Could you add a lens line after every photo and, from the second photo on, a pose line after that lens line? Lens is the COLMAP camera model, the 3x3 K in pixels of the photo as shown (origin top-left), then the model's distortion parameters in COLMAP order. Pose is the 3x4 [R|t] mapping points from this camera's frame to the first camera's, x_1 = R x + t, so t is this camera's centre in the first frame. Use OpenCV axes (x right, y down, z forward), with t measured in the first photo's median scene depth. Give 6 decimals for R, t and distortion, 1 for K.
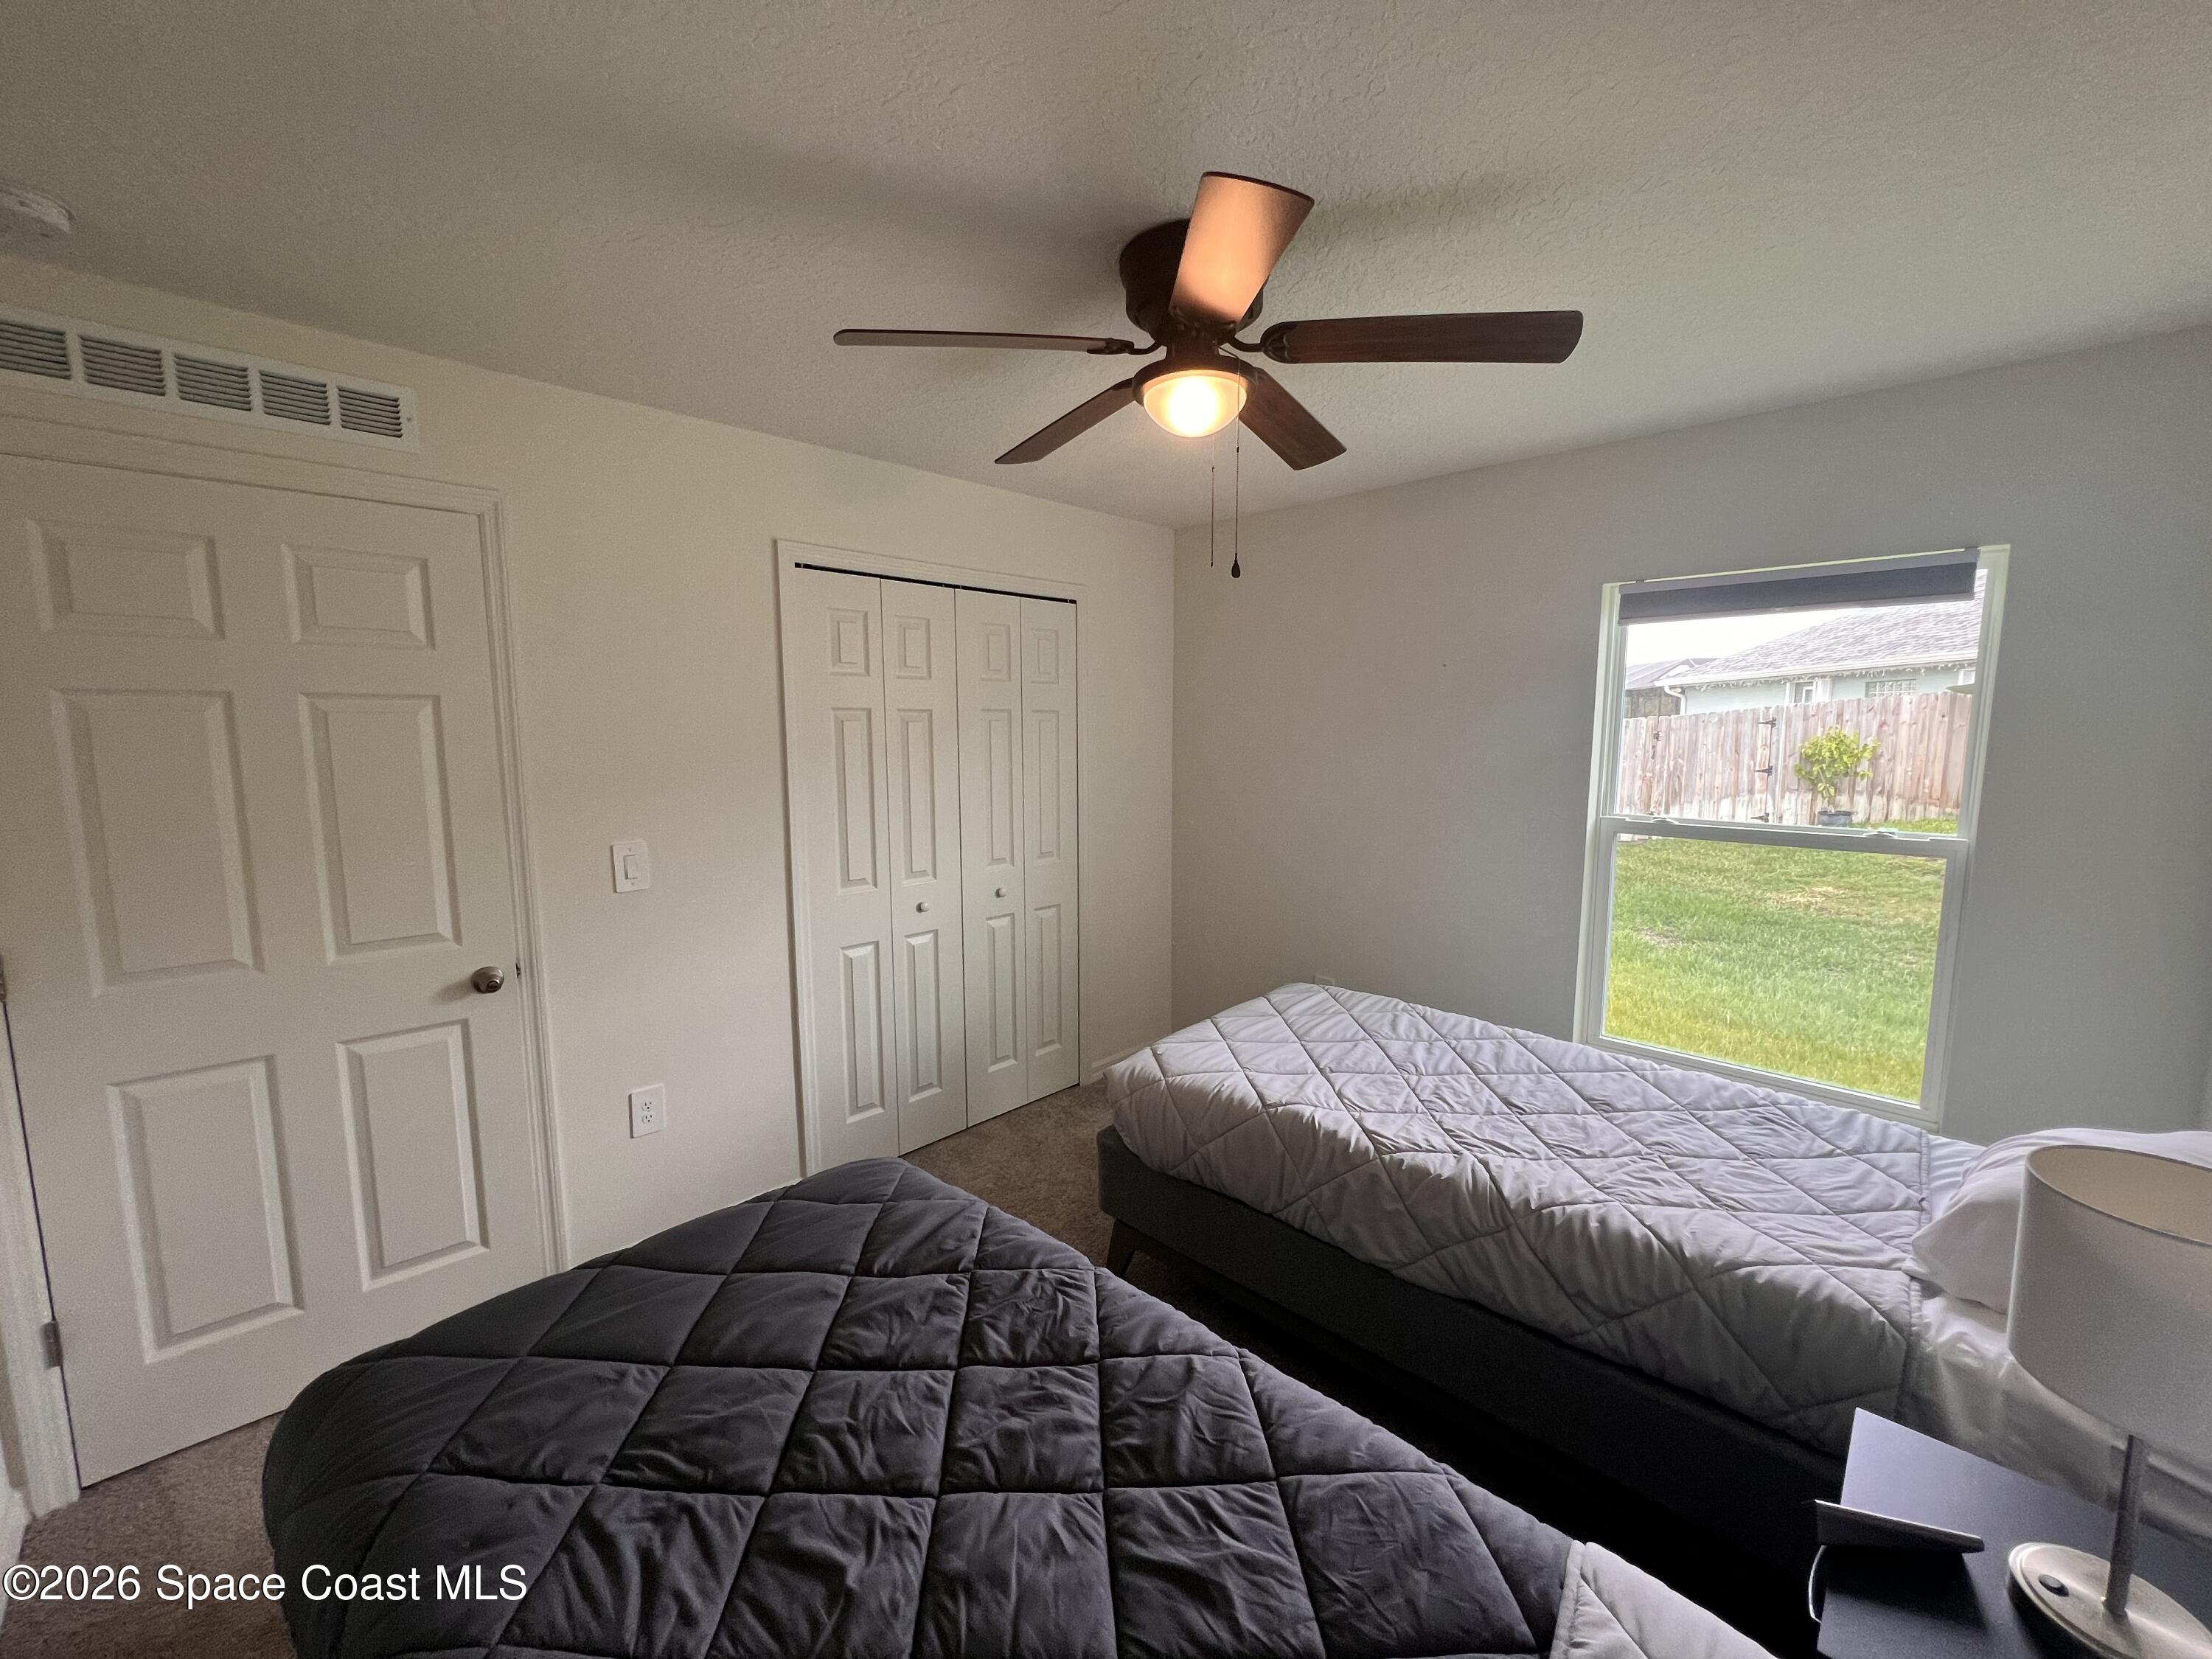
lens RADIAL K [[884.0, 0, 1103.3], [0, 884.0, 829.9], [0, 0, 1]] dist [0.000529, -0.000062]
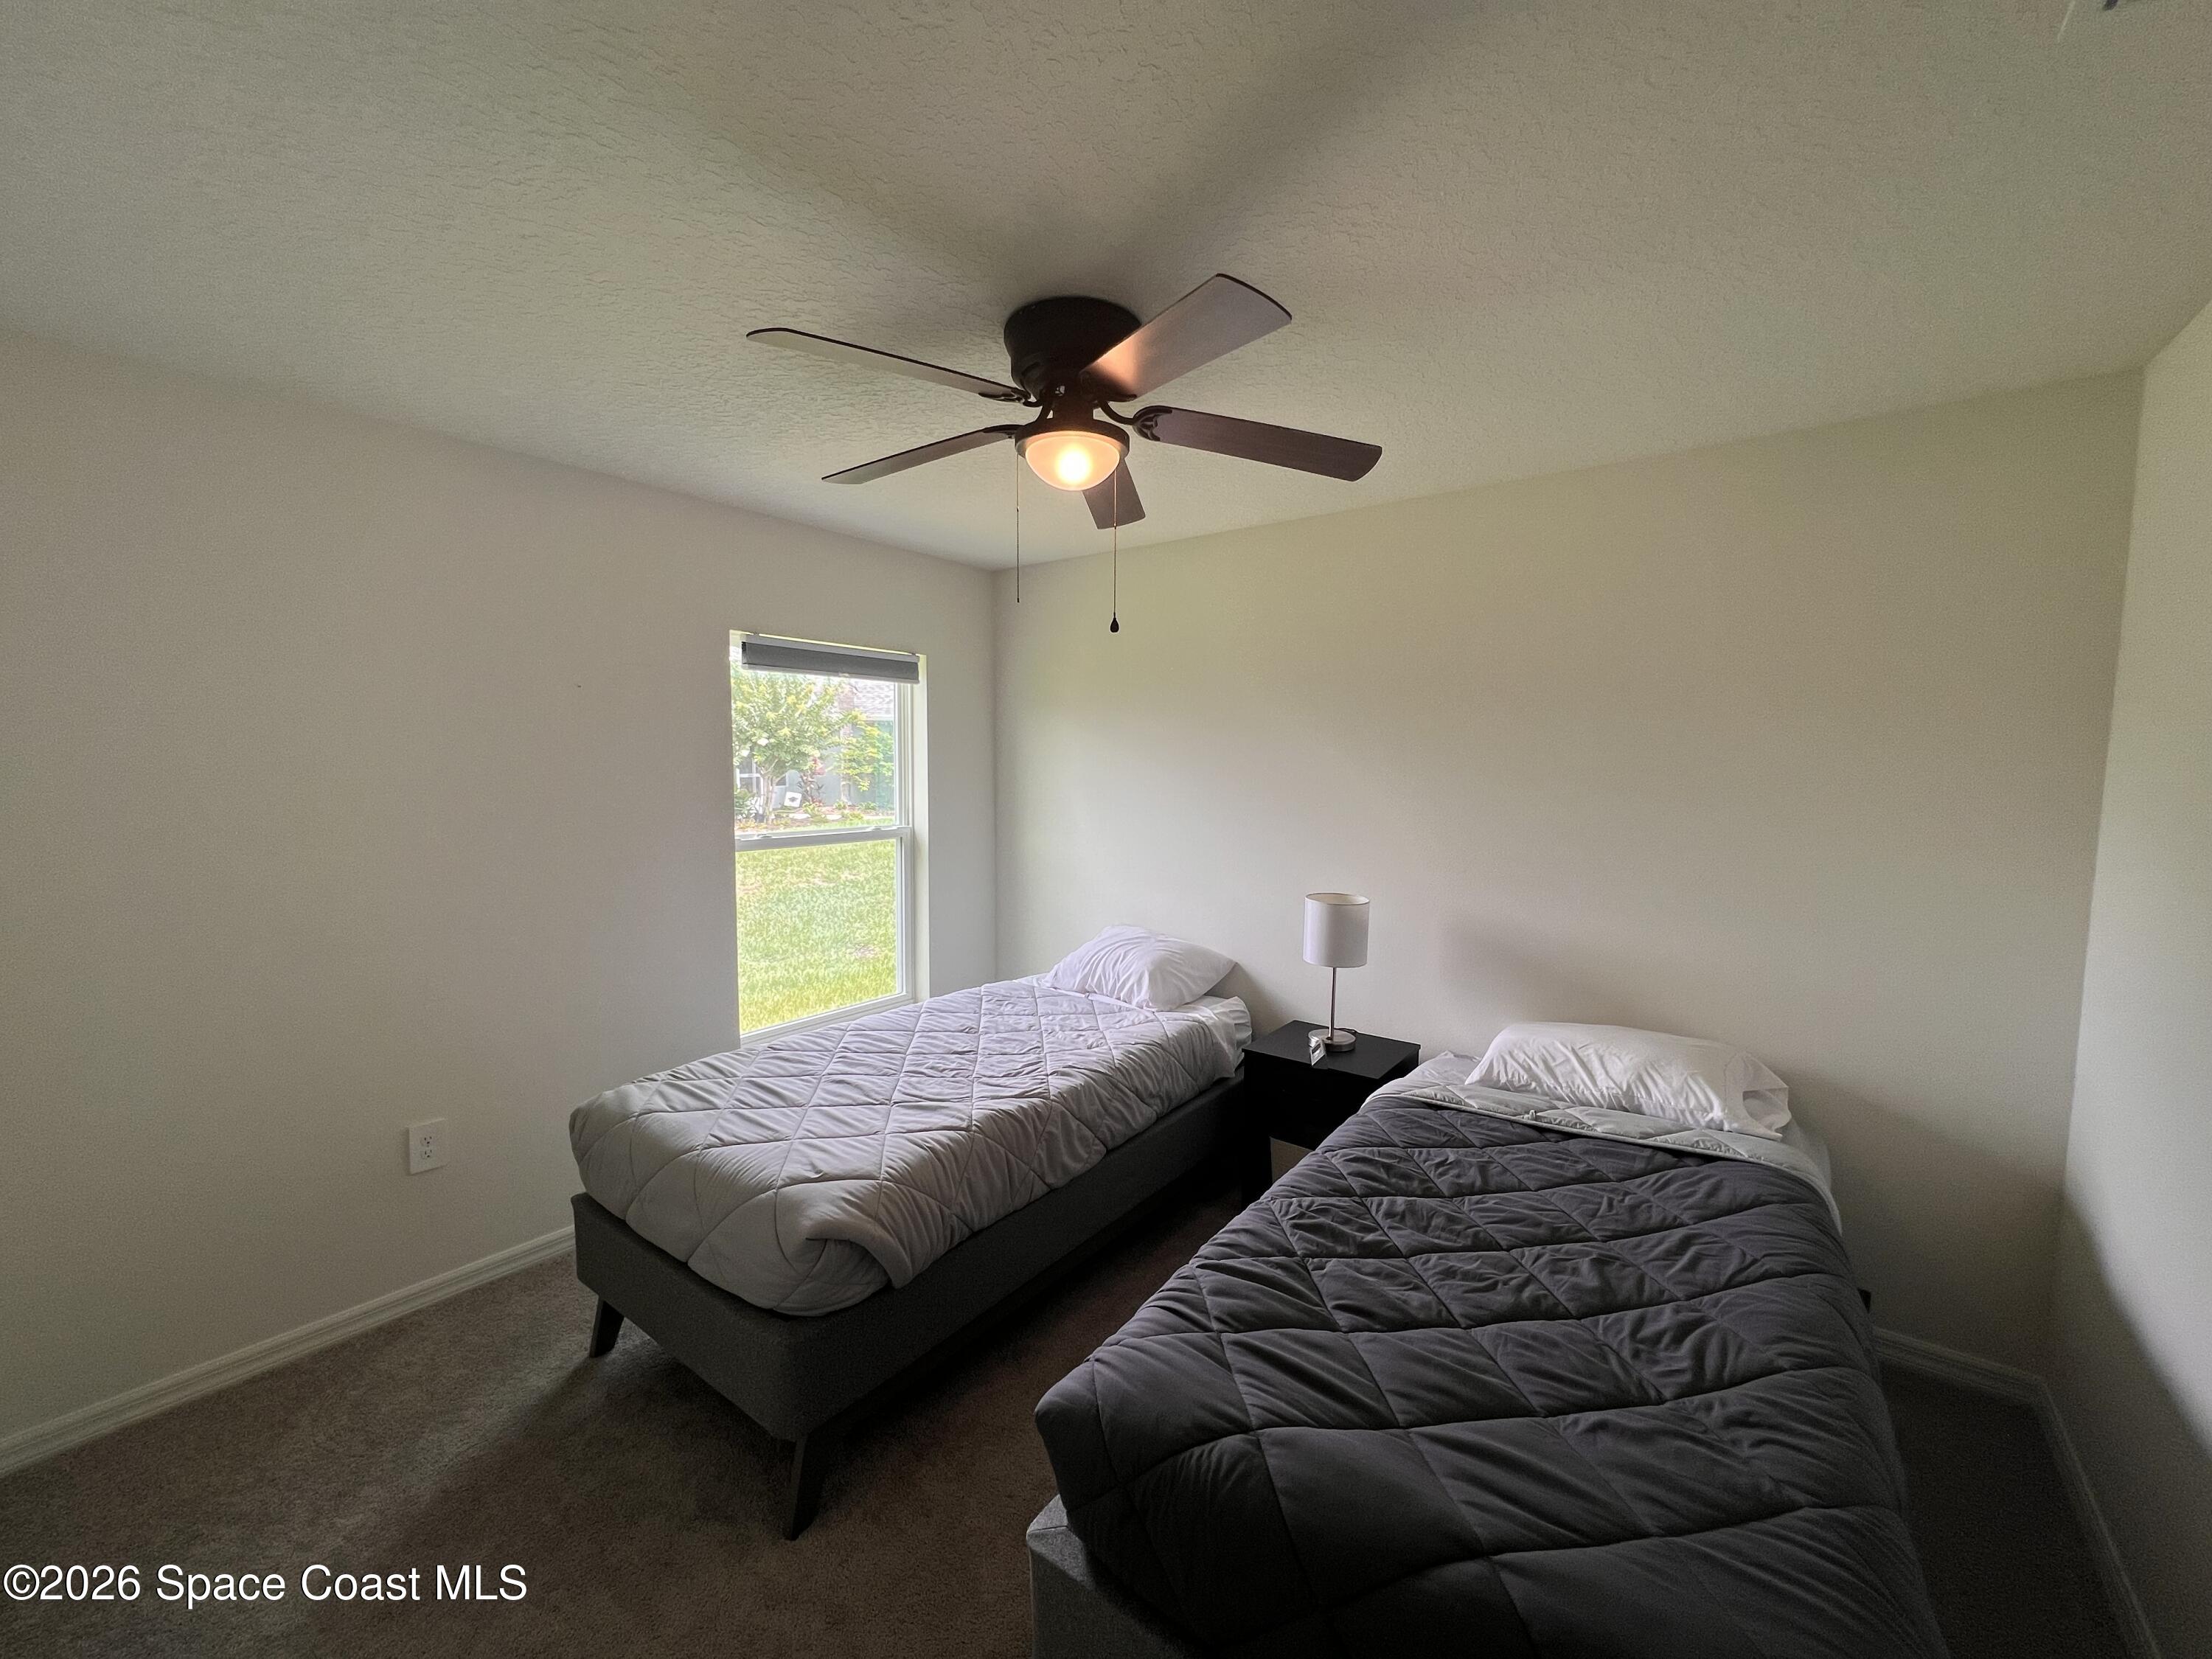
lens RADIAL K [[884.0, 0, 1103.3], [0, 884.0, 829.9], [0, 0, 1]] dist [0.000529, -0.000062]
pose [[-0.123755, -0.076669, 0.989346, -0.810375], [0.111081, 0.989674, 0.090589, -0.102140], [-0.986076, 0.121109, -0.113961, 0.915822]]
